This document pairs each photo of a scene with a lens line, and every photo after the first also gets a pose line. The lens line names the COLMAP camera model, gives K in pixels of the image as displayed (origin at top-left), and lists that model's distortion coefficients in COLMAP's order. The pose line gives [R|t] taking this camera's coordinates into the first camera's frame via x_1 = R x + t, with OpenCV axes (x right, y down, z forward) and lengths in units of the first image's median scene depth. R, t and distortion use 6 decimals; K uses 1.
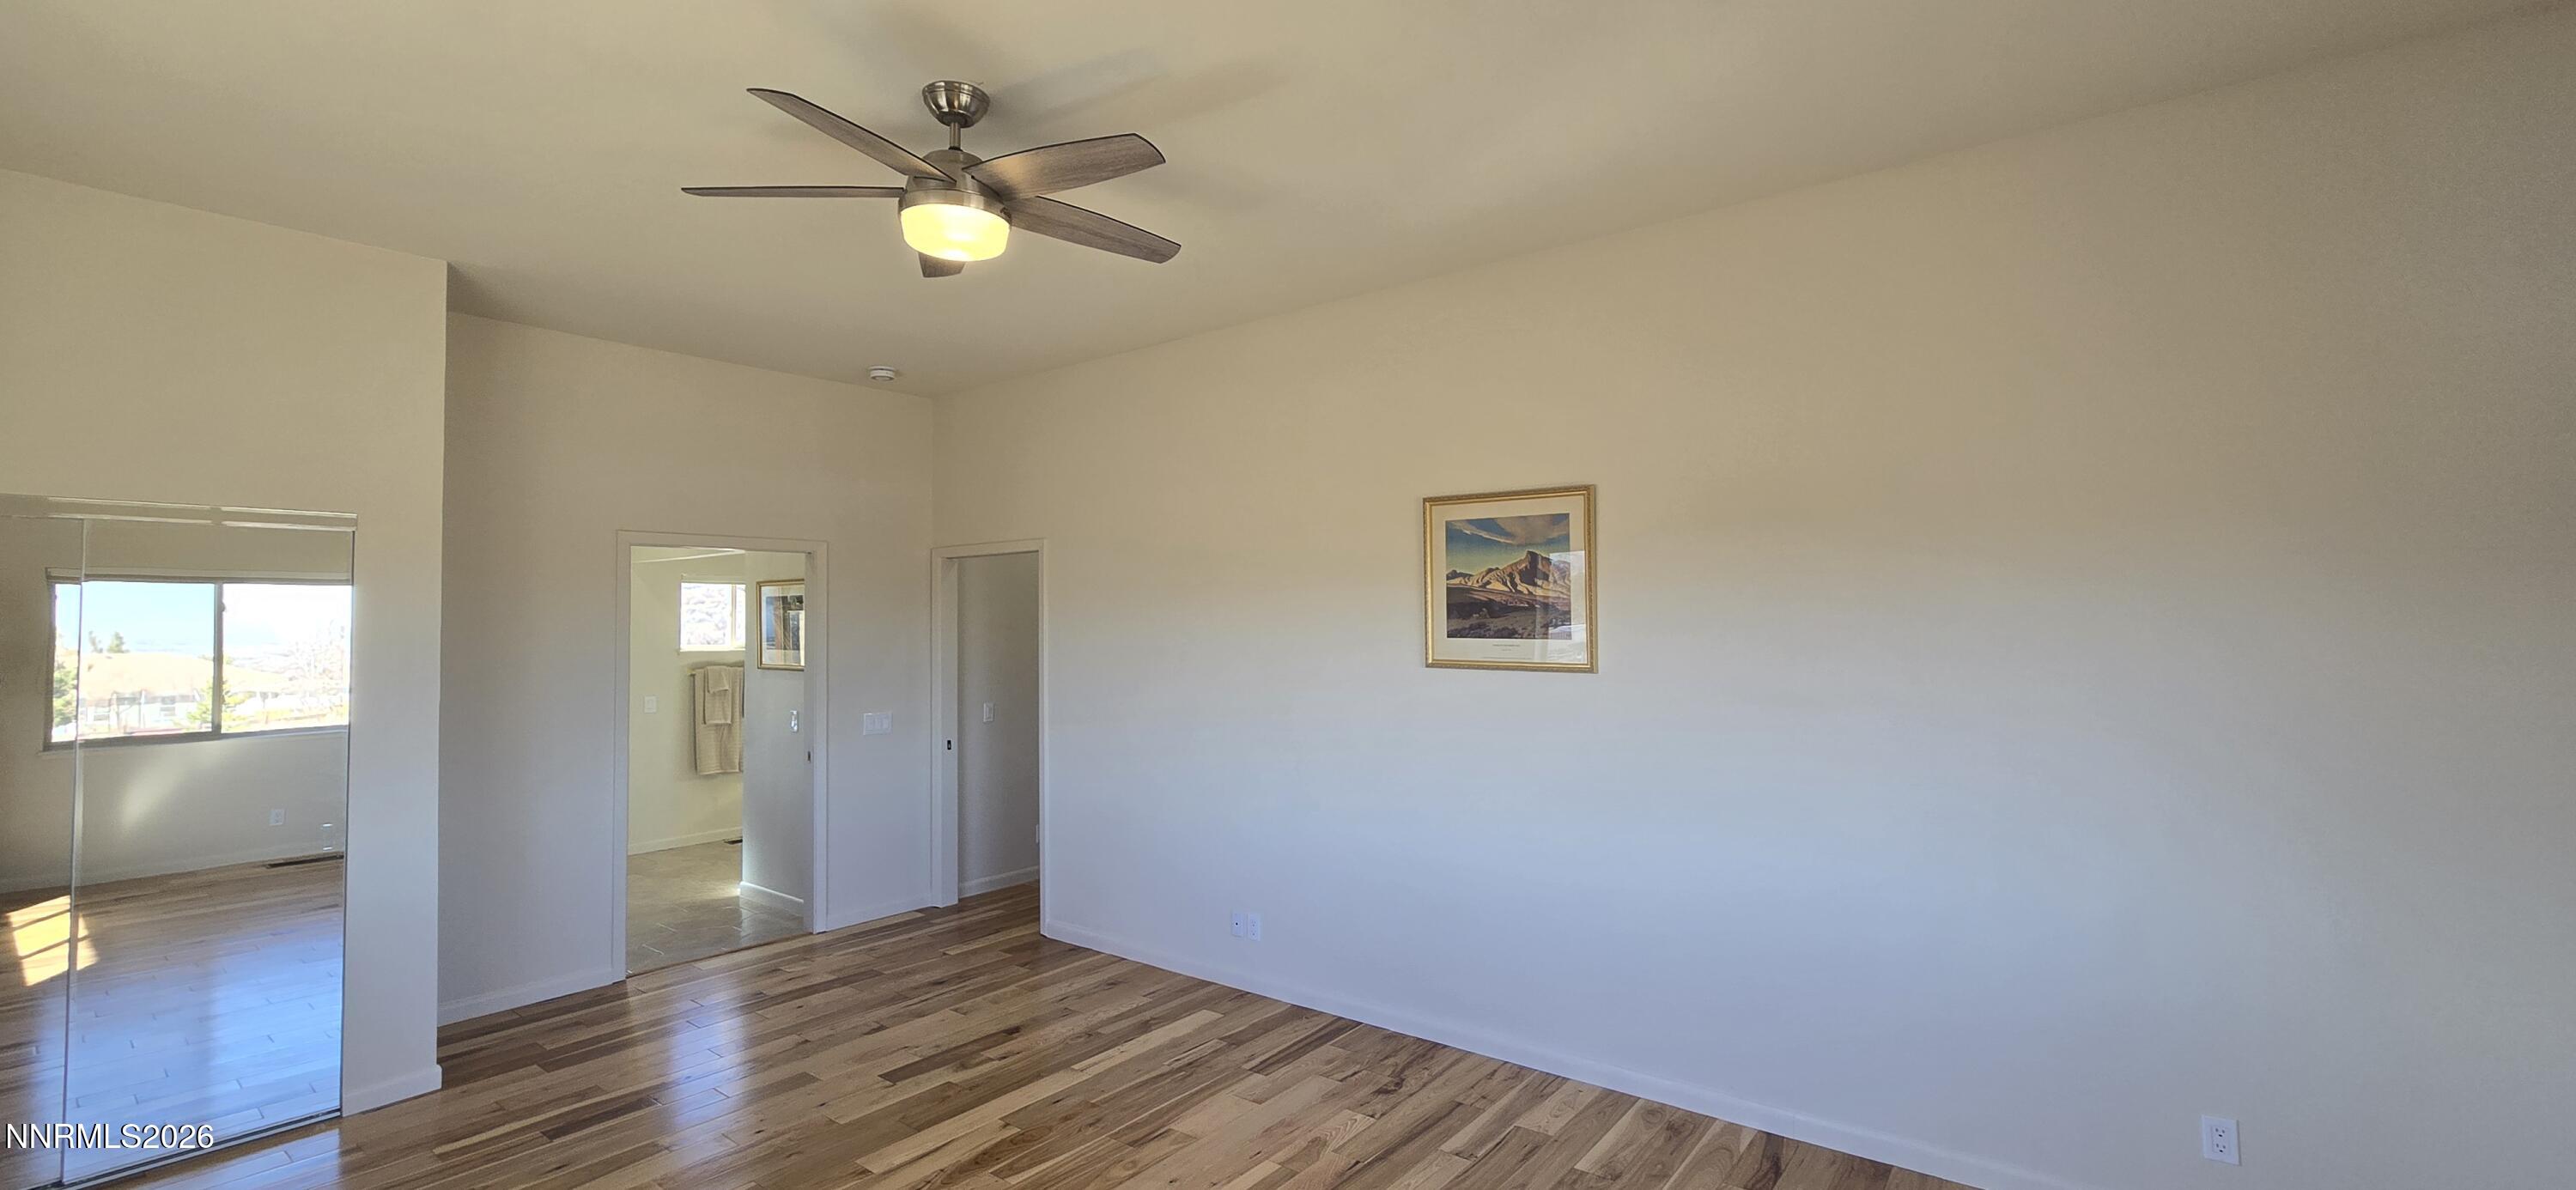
lens RADIAL K [[1061.0, 0, 1303.8], [0, 1061.0, 580.2], [0, 0, 1]] dist [-0.000405, -0.000050]
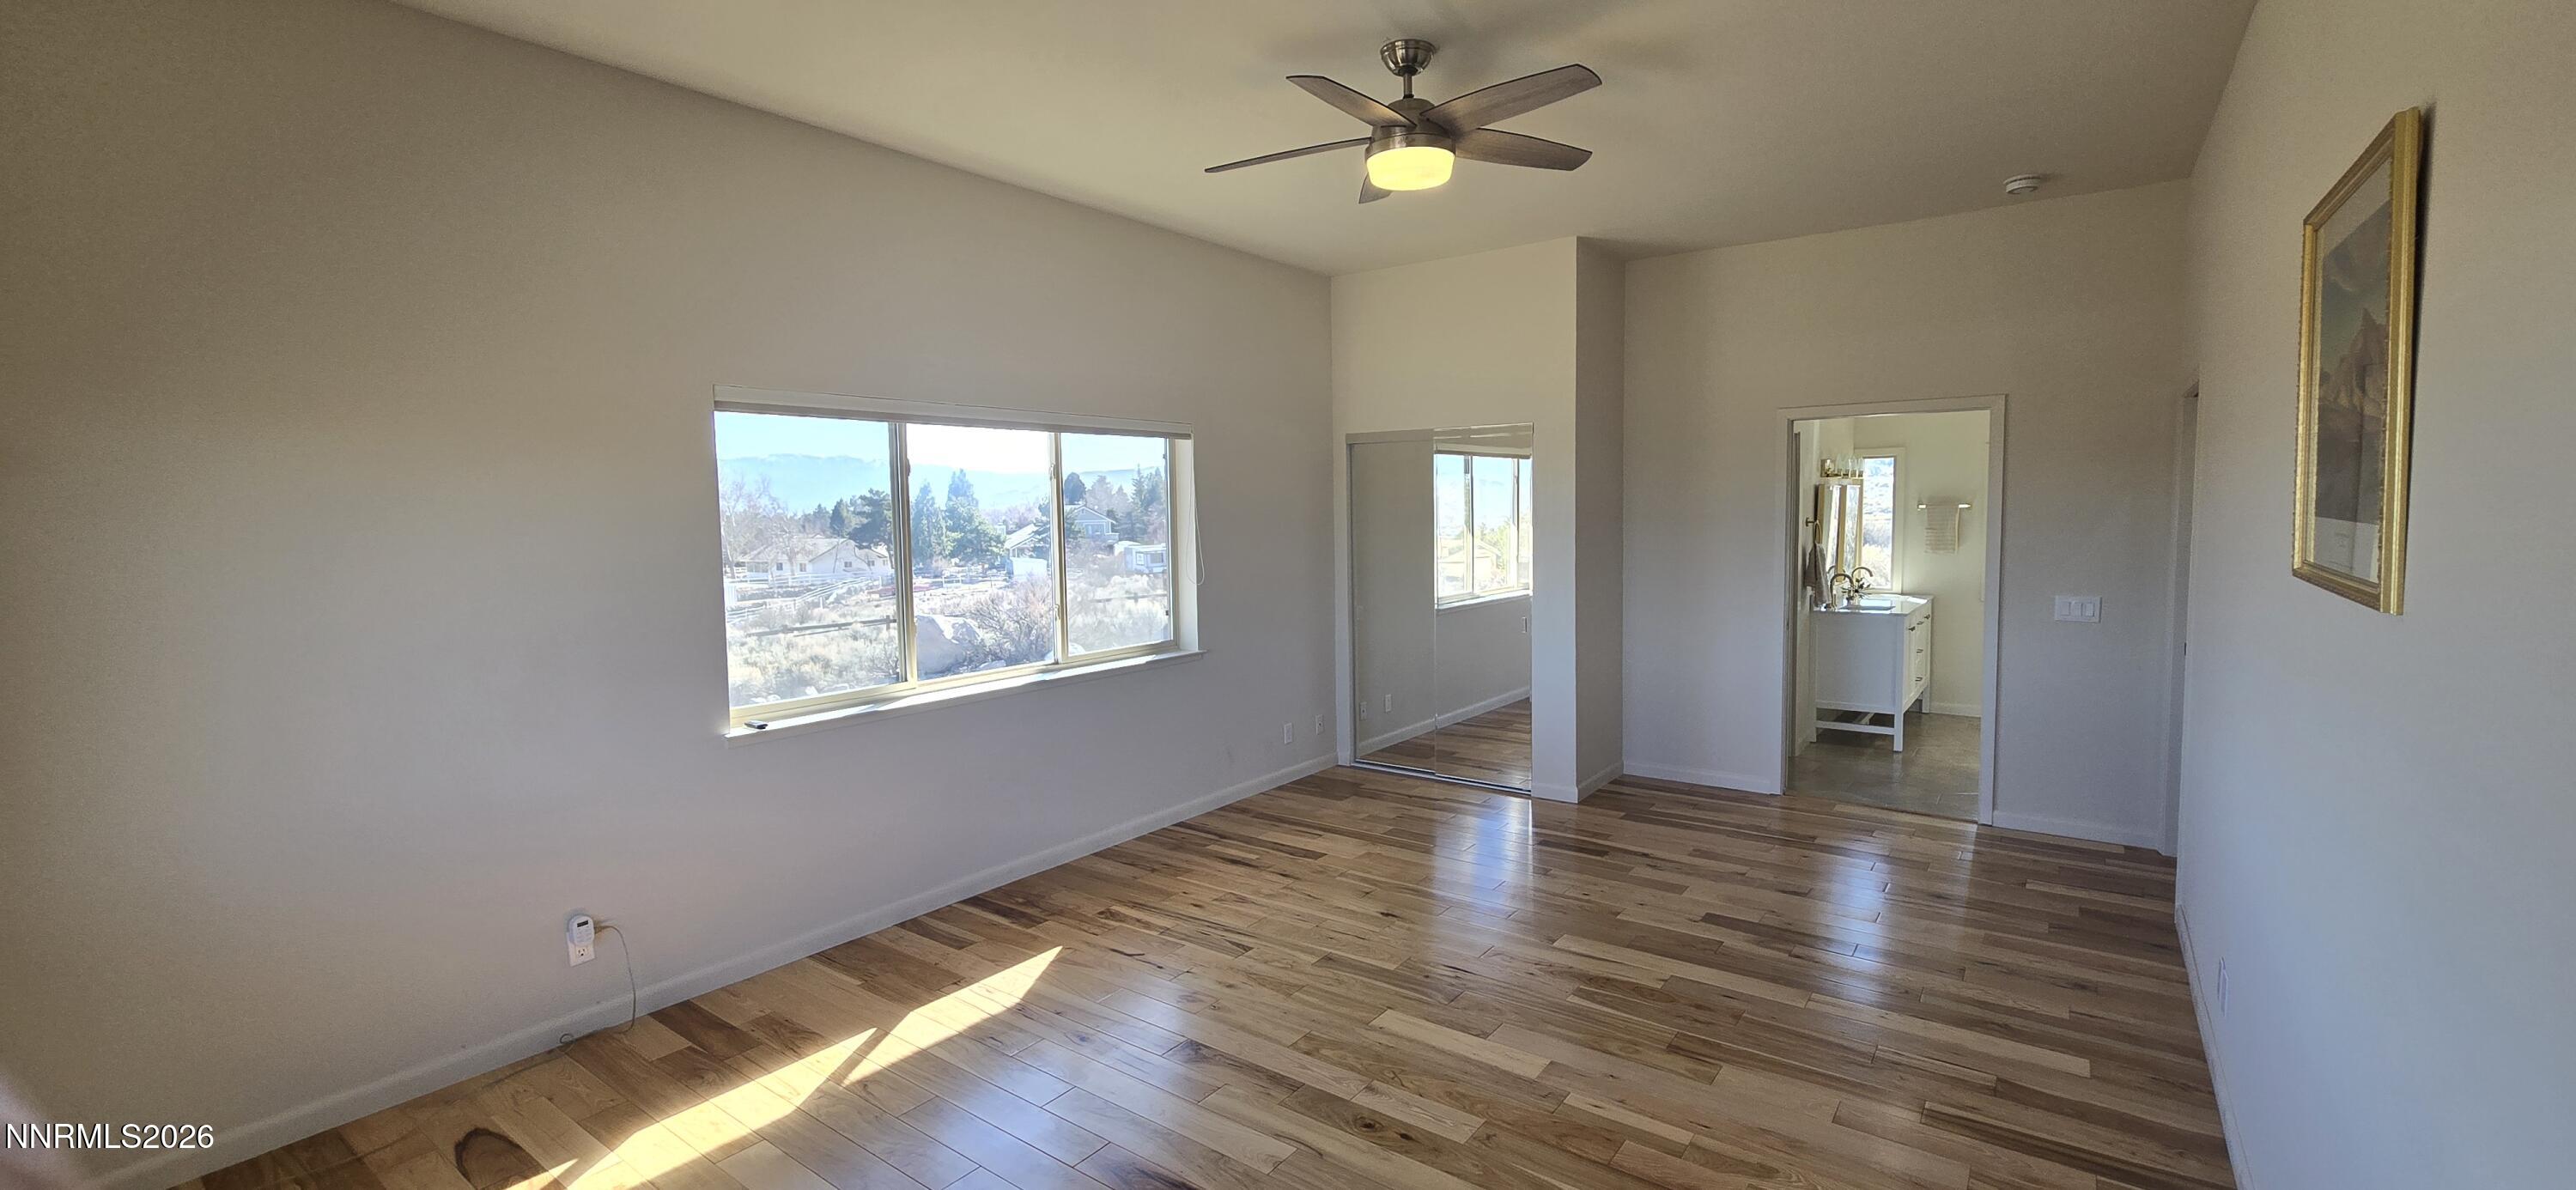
lens RADIAL K [[1061.0, 0, 1303.8], [0, 1061.0, 580.2], [0, 0, 1]] dist [-0.000405, -0.000050]
pose [[0.030293, 0.079765, -0.996353, 0.611301], [0.044777, 0.995702, 0.081075, 0.026564], [0.998538, -0.047070, 0.026591, 0.563616]]
